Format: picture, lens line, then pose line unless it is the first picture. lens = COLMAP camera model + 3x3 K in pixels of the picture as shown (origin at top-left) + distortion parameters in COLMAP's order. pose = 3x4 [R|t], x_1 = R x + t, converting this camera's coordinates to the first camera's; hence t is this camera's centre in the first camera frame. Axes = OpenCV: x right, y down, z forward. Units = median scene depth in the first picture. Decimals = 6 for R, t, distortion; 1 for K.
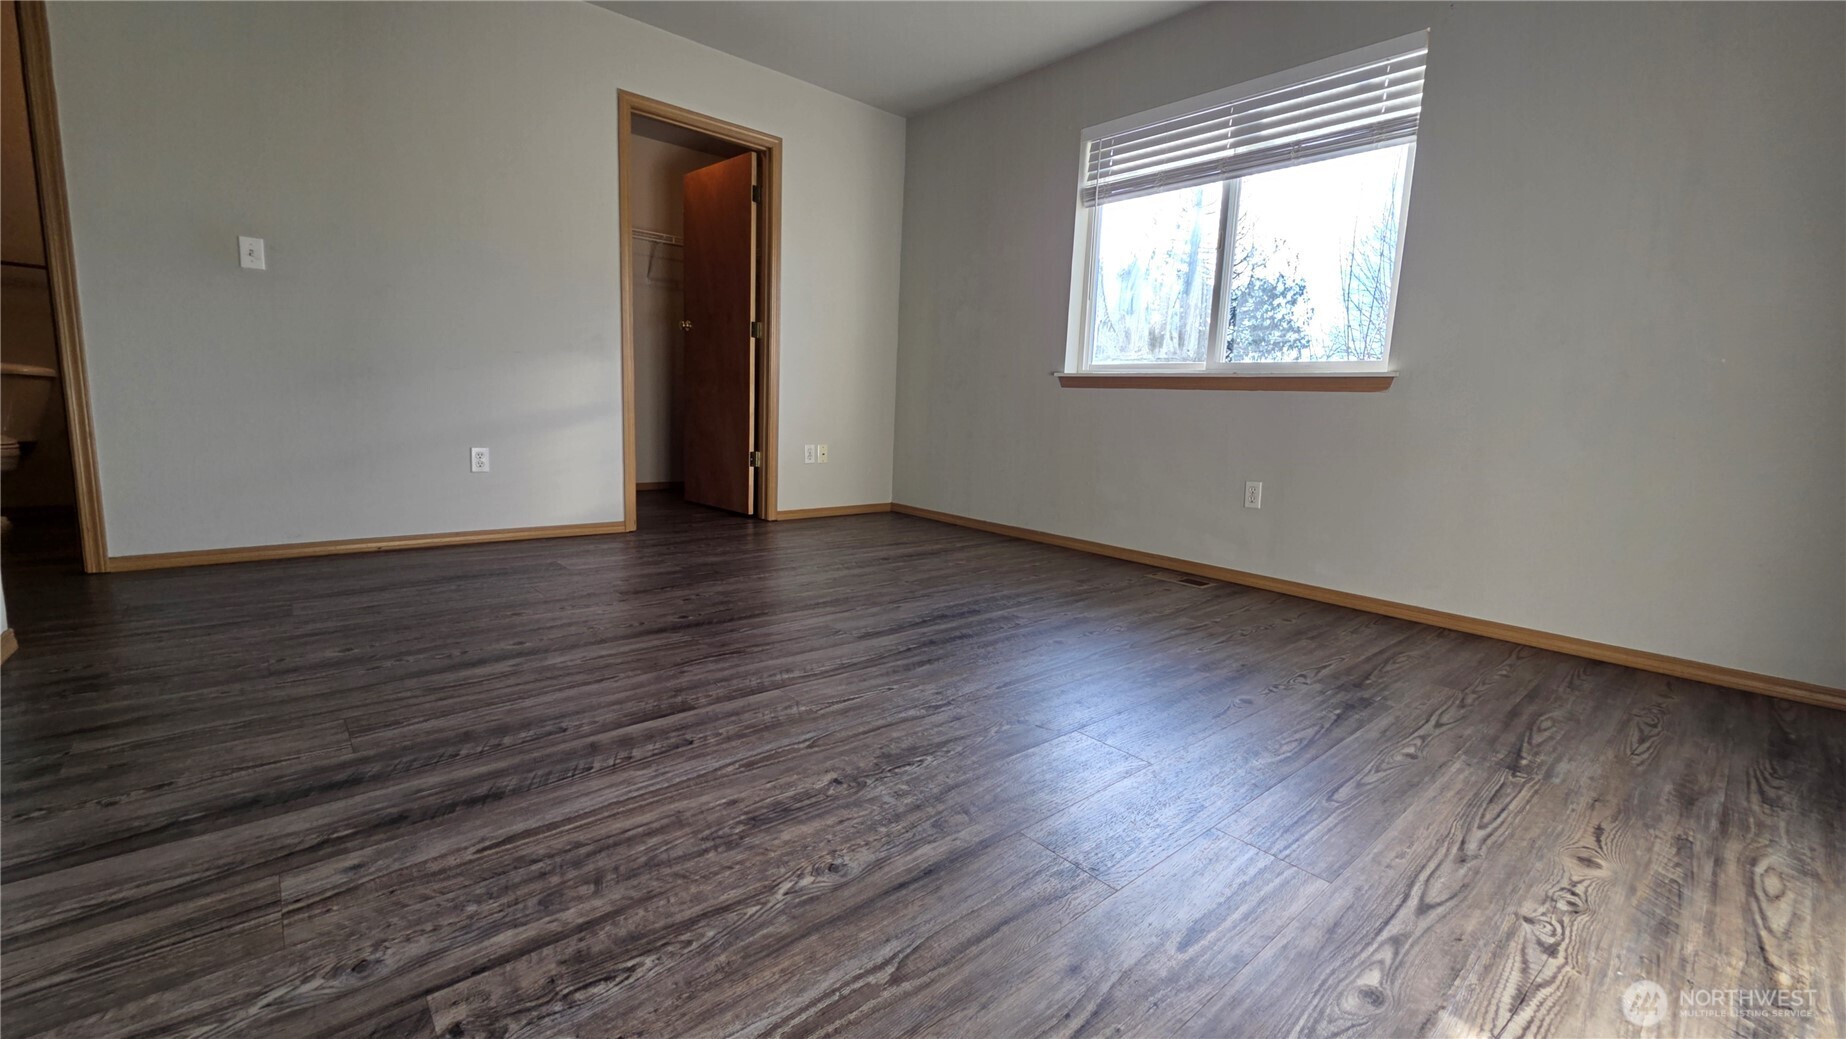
lens RADIAL K [[758.0, 0, 930.6], [0, 758.0, 509.6], [0, 0, 1]] dist [0.000157, 0.000240]
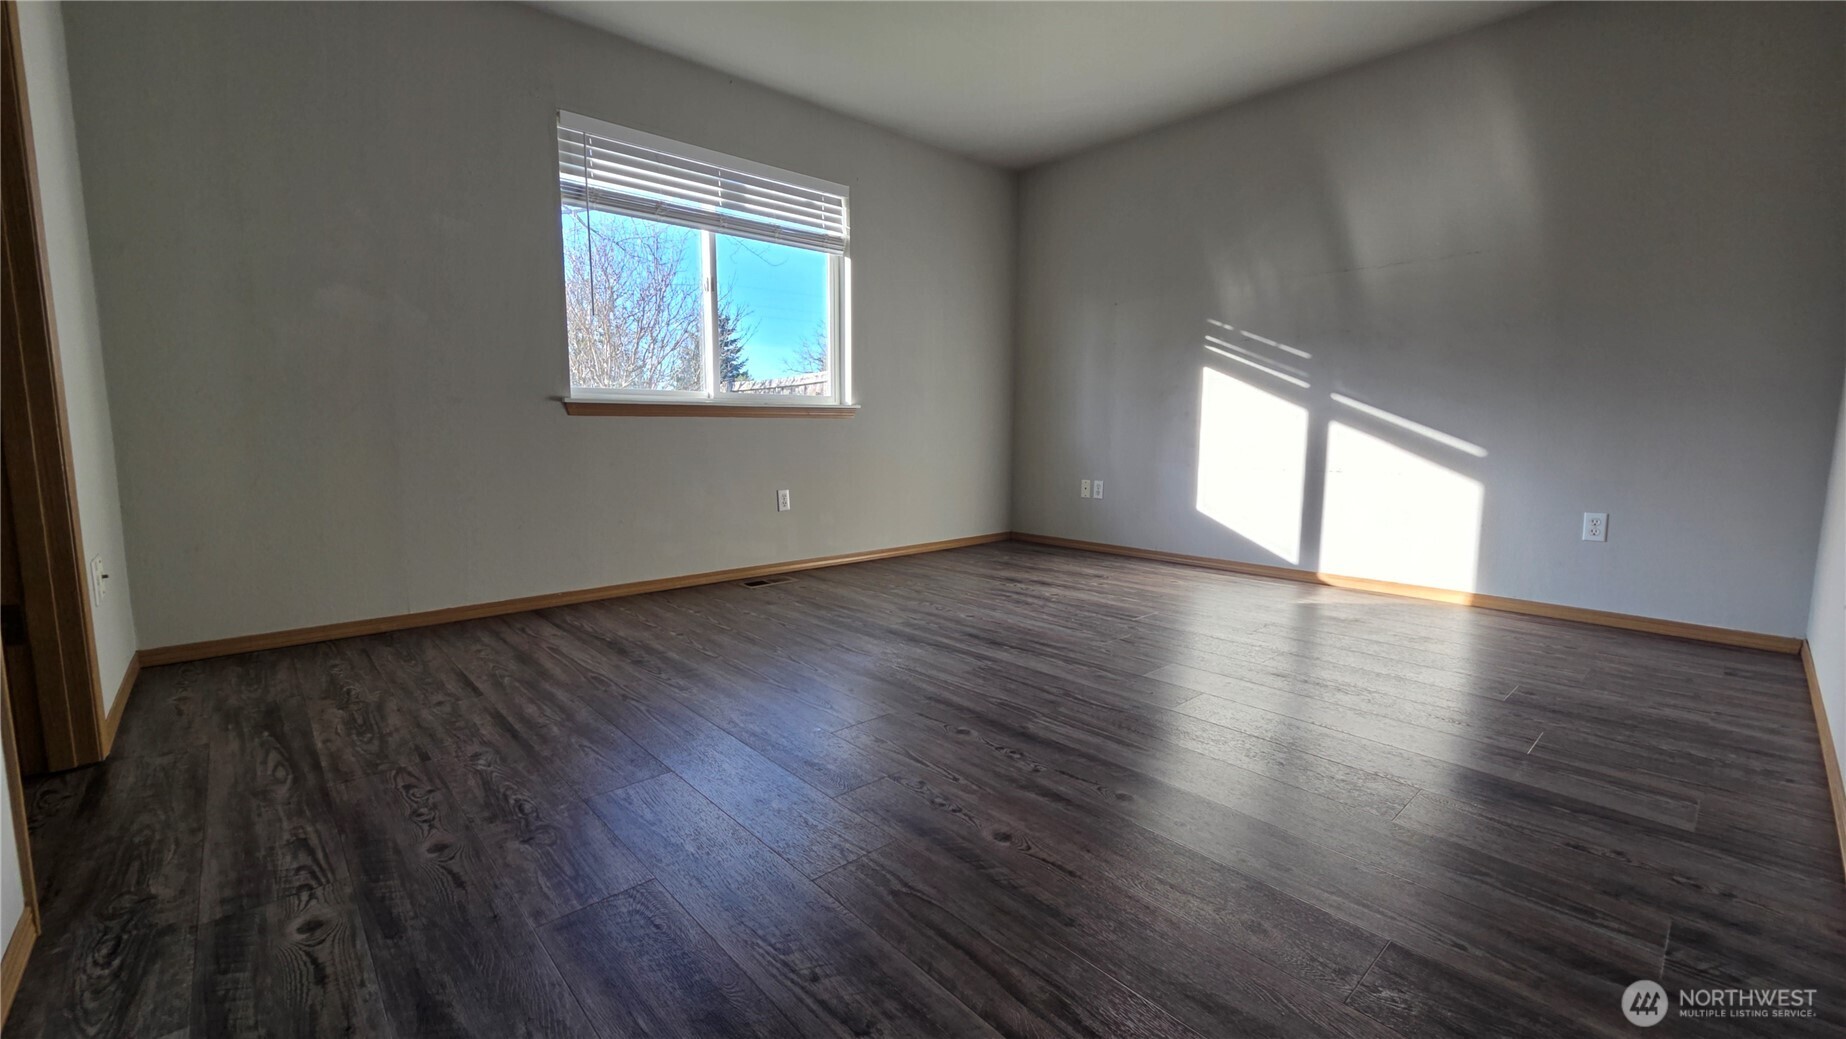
lens RADIAL K [[758.0, 0, 913.9], [0, 758.0, 522.8], [0, 0, 1]] dist [0.000157, 0.000240]
pose [[-0.008168, -0.169761, 0.985451, -1.021663], [0.134869, 0.976293, 0.169301, -0.207154], [-0.990830, 0.134290, 0.014922, 0.951573]]
